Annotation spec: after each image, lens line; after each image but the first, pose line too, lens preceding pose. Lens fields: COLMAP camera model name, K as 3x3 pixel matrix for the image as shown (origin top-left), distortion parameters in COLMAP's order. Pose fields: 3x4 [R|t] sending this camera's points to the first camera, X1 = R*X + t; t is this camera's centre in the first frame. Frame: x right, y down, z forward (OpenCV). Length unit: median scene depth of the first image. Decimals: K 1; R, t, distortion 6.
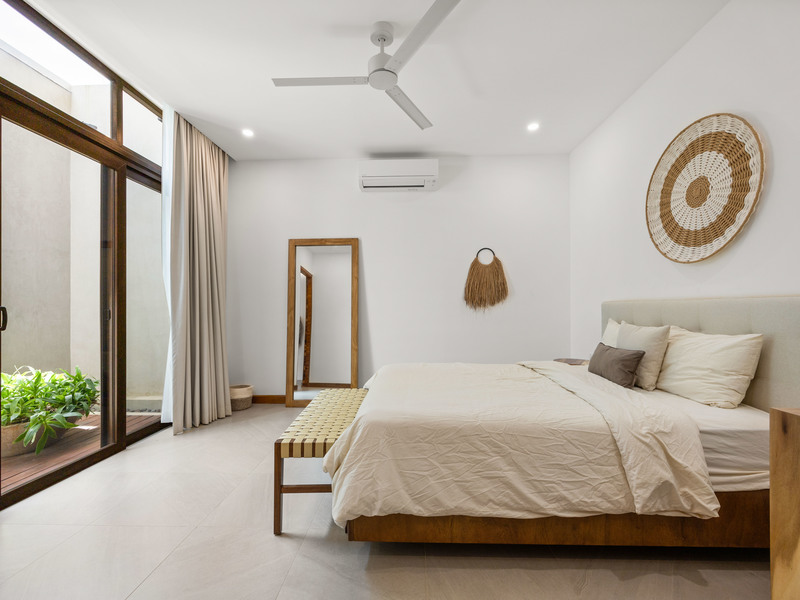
lens RADIAL K [[344.6, 0, 396.6], [0, 344.6, 308.6], [0, 0, 1]] dist [-0.002088, -0.000890]
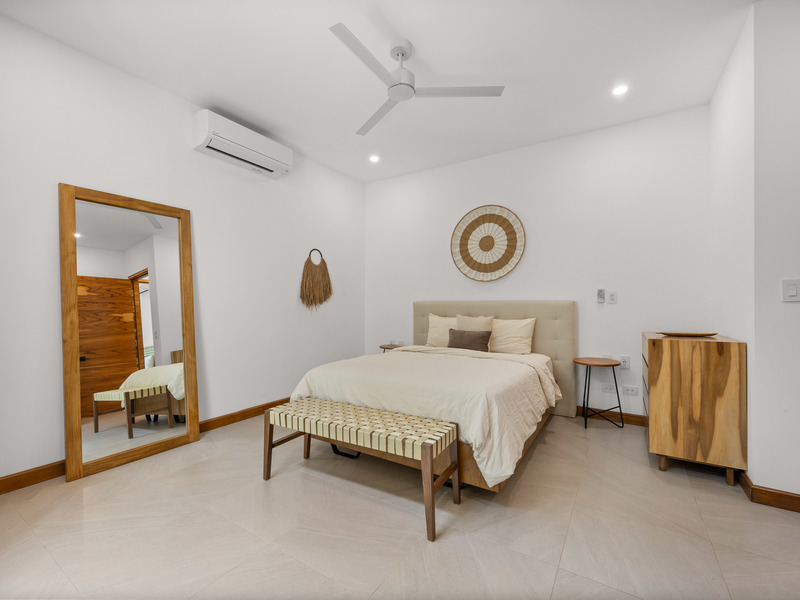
lens RADIAL K [[344.6, 0, 396.6], [0, 344.6, 308.6], [0, 0, 1]] dist [-0.002088, -0.000890]
pose [[0.523108, -0.006507, 0.852242, -0.824894], [-0.000565, 0.999968, 0.007981, -0.003446], [-0.852266, -0.004657, 0.523087, 0.387800]]
